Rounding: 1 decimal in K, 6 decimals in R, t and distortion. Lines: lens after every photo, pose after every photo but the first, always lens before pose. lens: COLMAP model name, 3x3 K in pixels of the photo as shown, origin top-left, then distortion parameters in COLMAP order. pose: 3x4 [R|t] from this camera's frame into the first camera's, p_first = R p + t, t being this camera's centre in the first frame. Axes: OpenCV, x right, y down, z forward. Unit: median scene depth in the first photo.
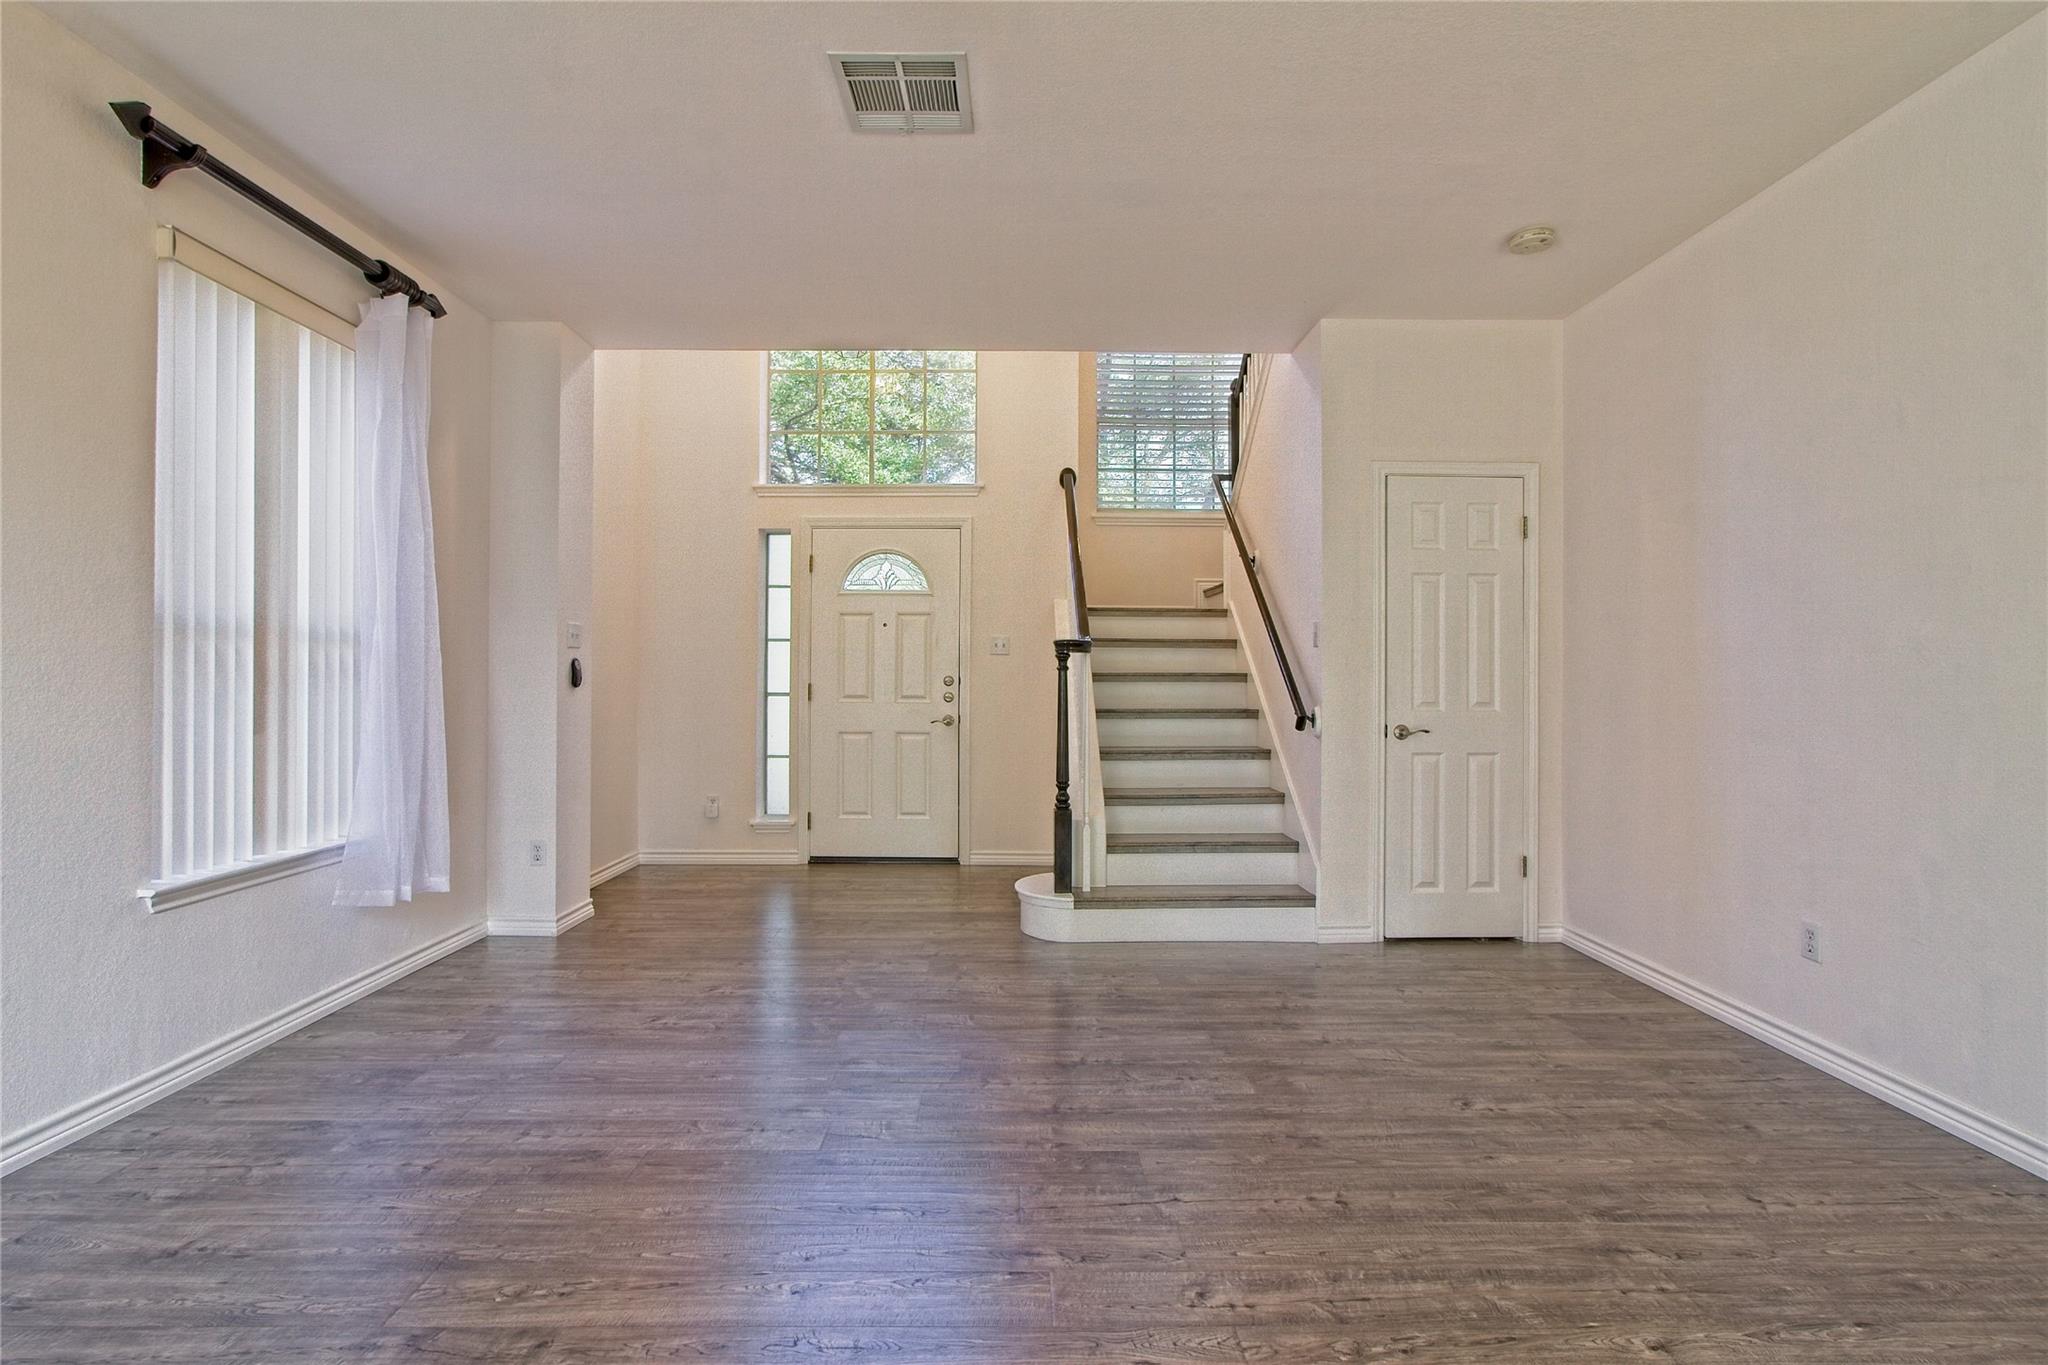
lens RADIAL K [[947.4, 0, 1017.6], [0, 947.4, 666.6], [0, 0, 1]] dist [-0.014122, 0.008751]
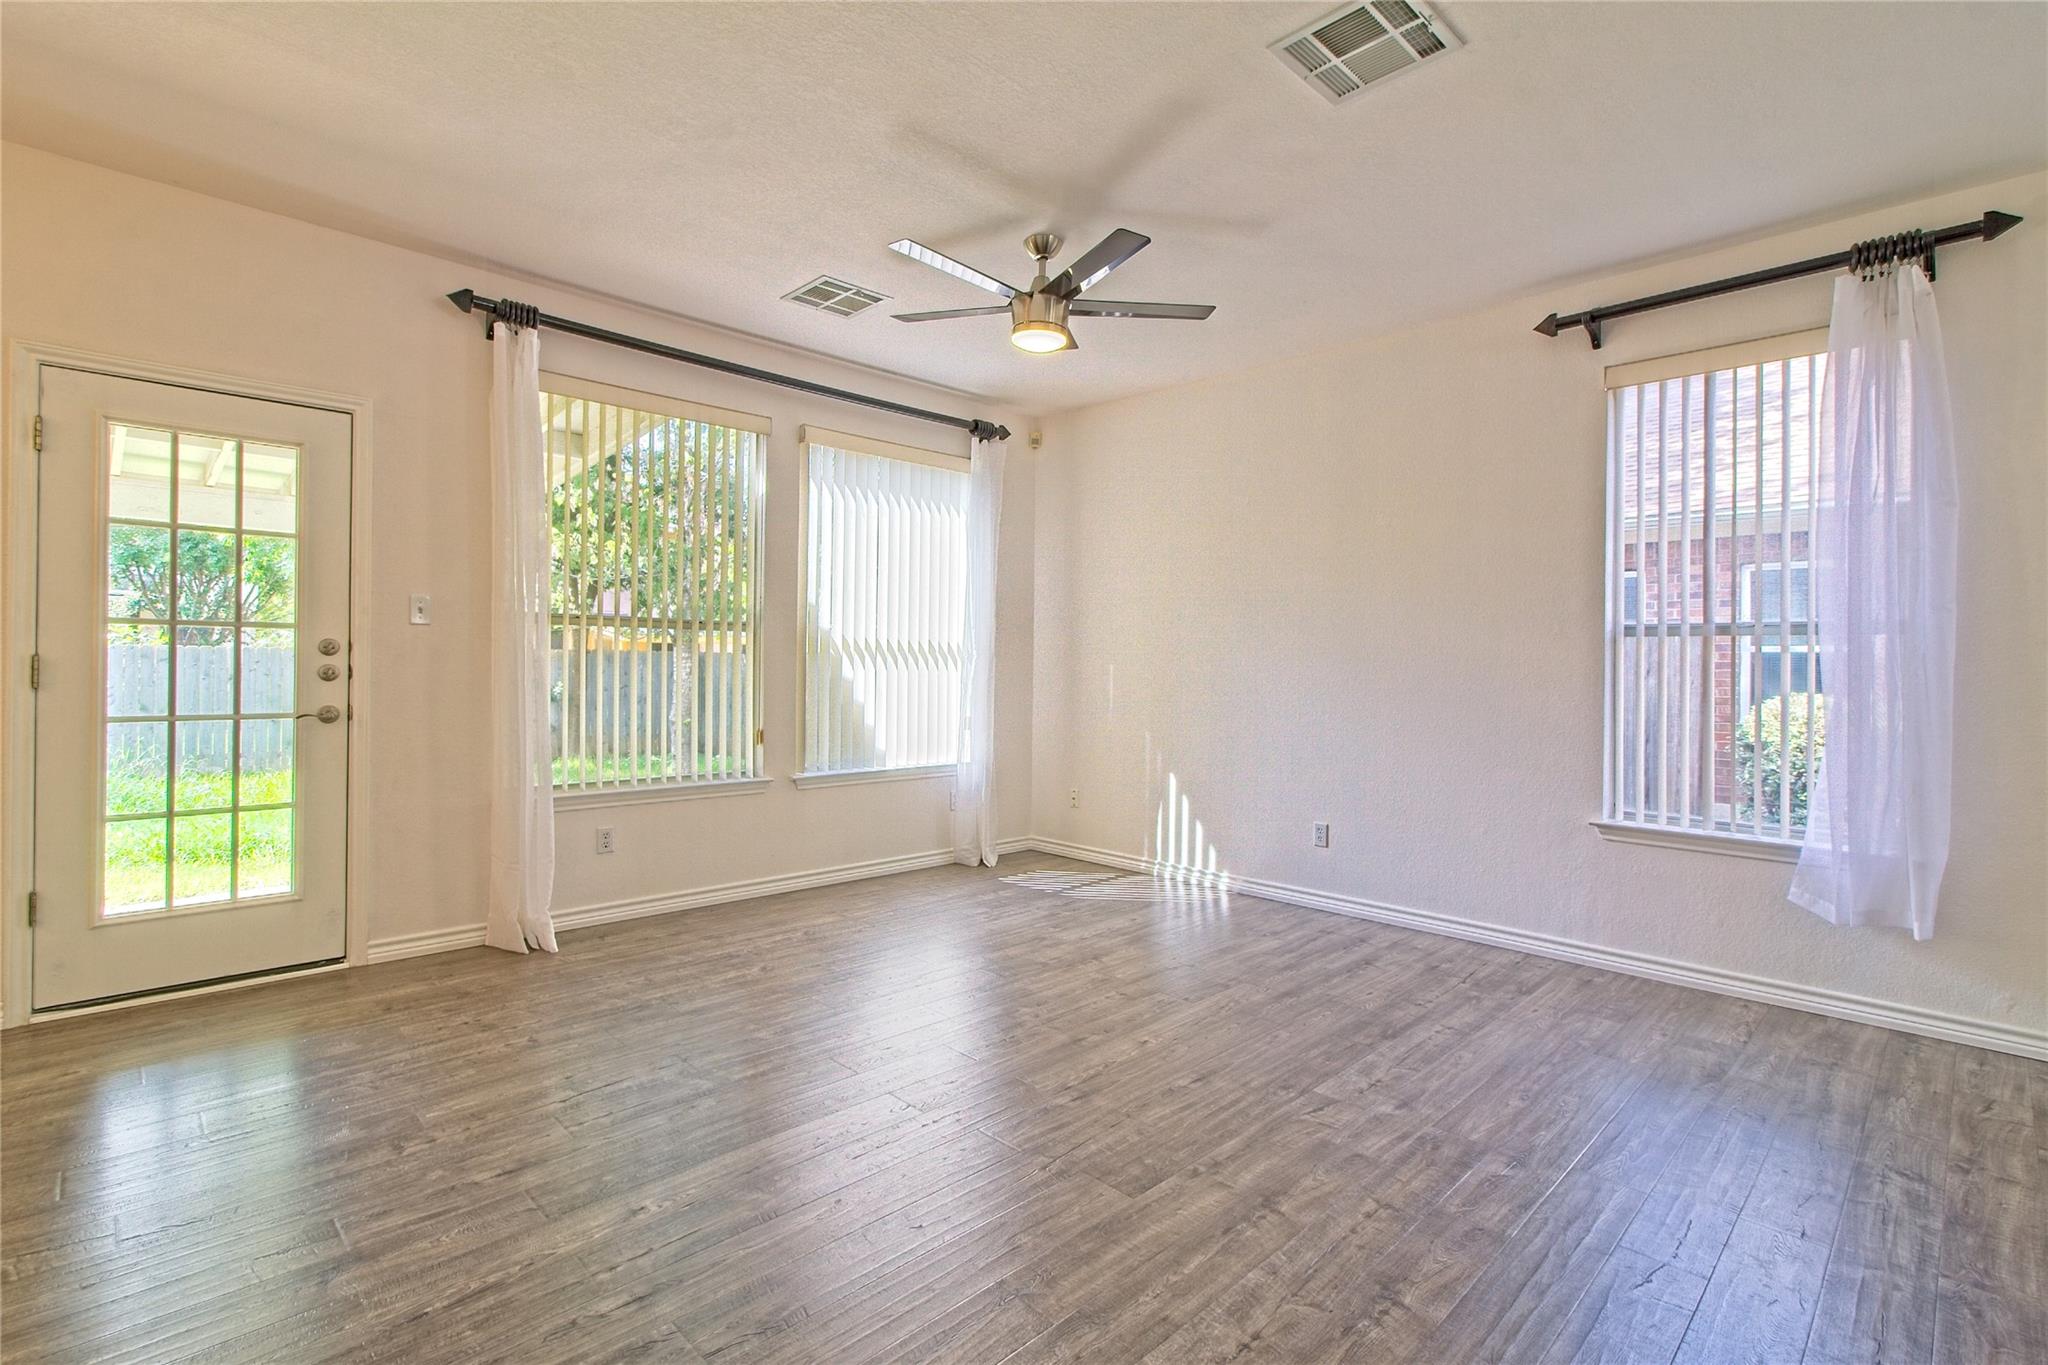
lens RADIAL K [[947.4, 0, 1017.7], [0, 947.4, 671.1], [0, 0, 1]] dist [-0.014122, 0.008751]
pose [[-0.720674, -0.009243, -0.693213, 0.580577], [-0.011611, 0.999932, -0.001262, 0.009666], [0.693177, 0.007139, -0.720732, 1.091506]]
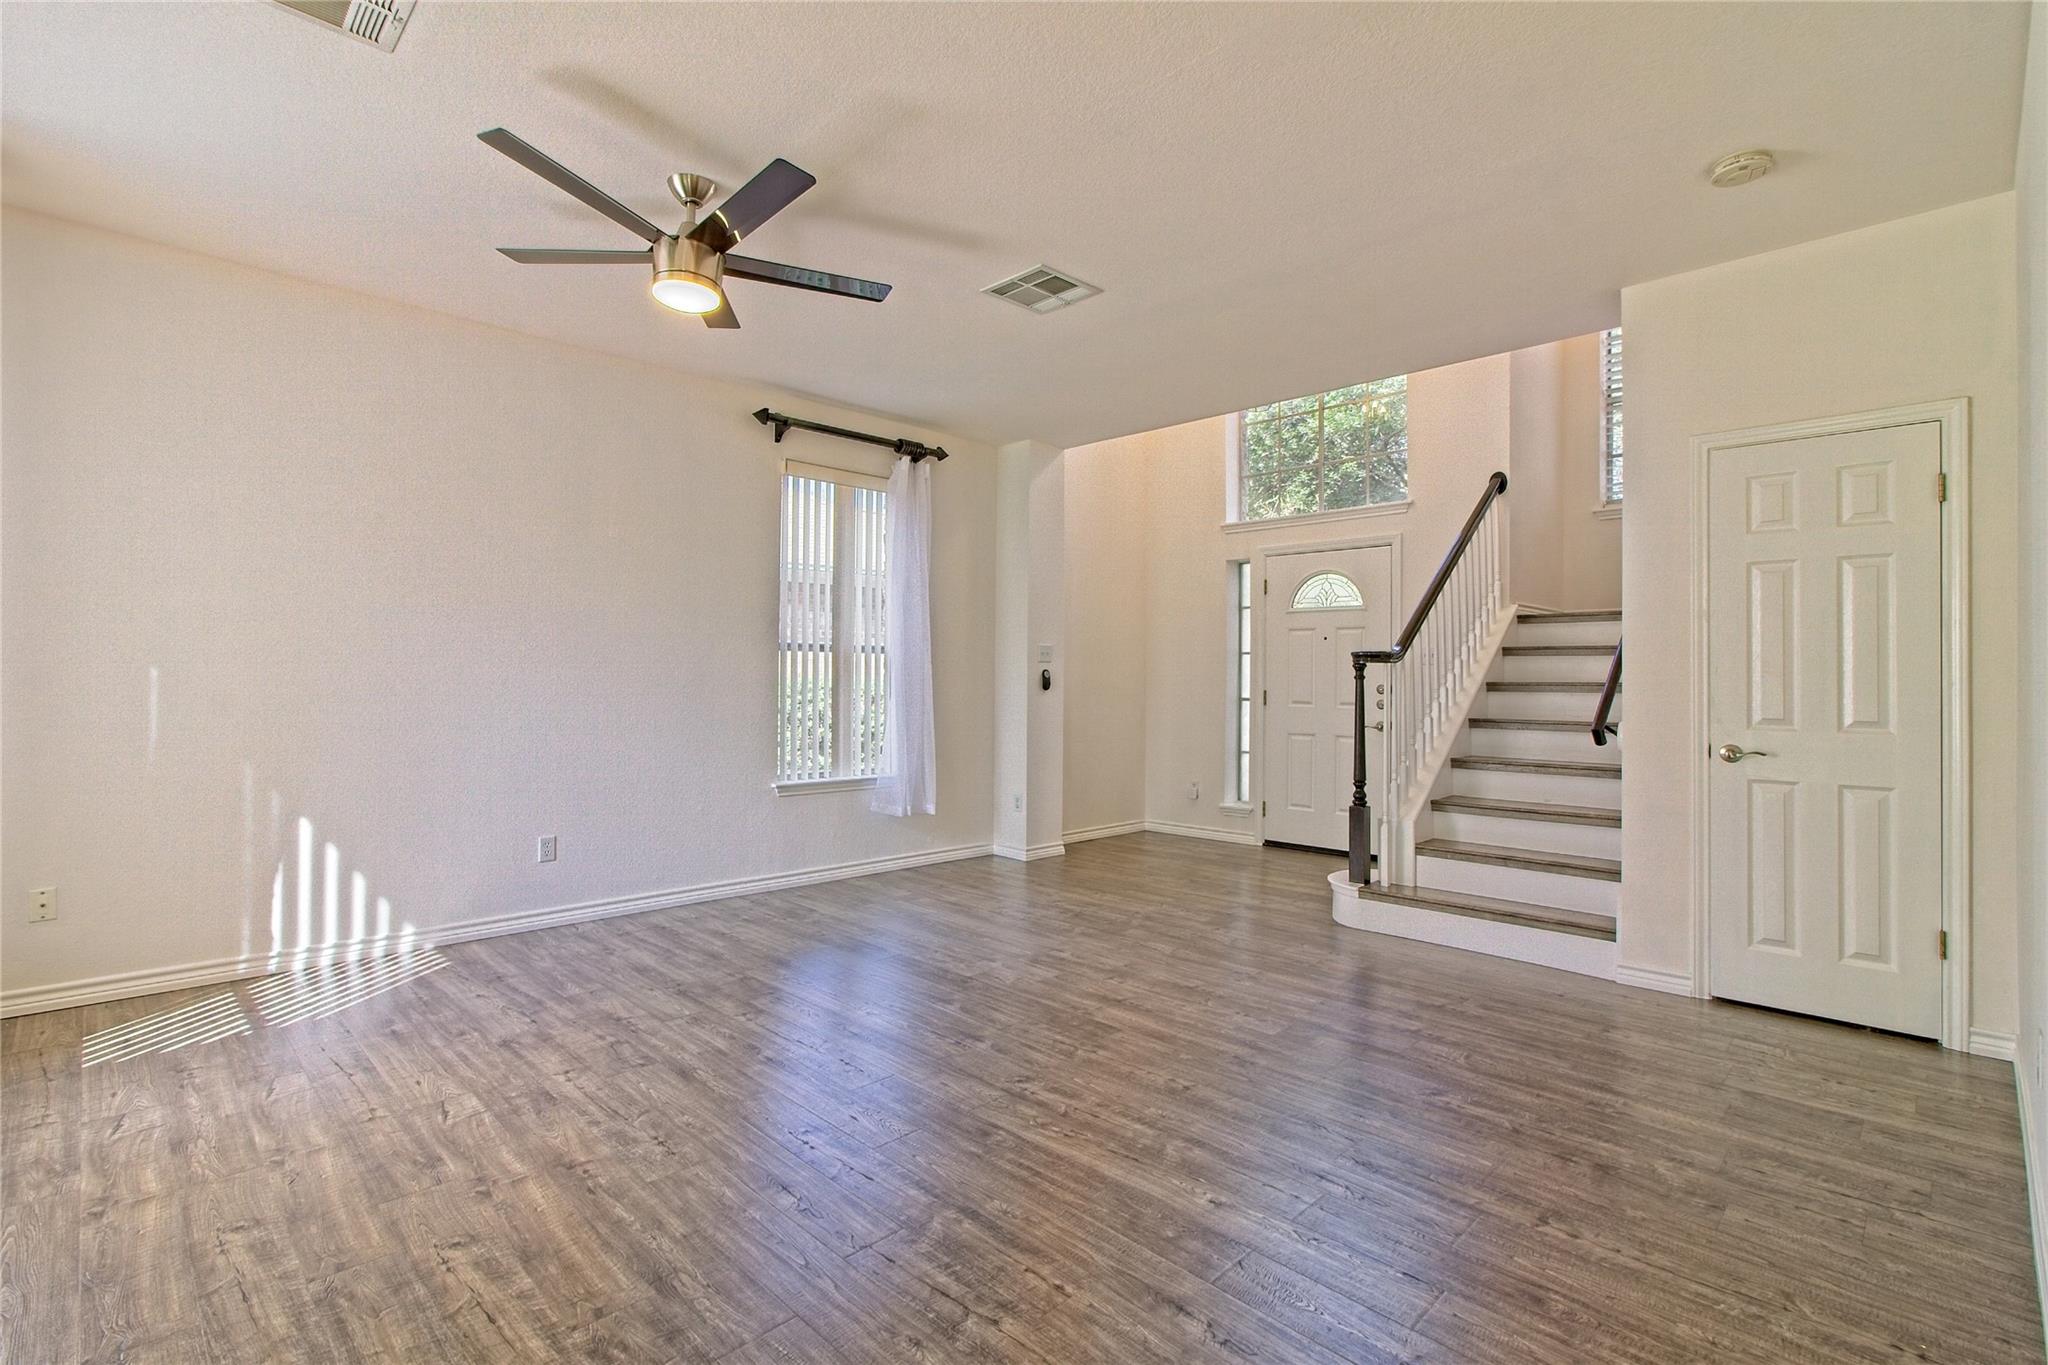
lens RADIAL K [[947.4, 0, 1015.7], [0, 947.4, 671.2], [0, 0, 1]] dist [-0.014122, 0.008751]
pose [[0.696740, -0.003983, -0.717312, 0.697701], [-0.000444, 0.999982, -0.005984, 0.002022], [0.717323, 0.004488, 0.696726, -0.047274]]
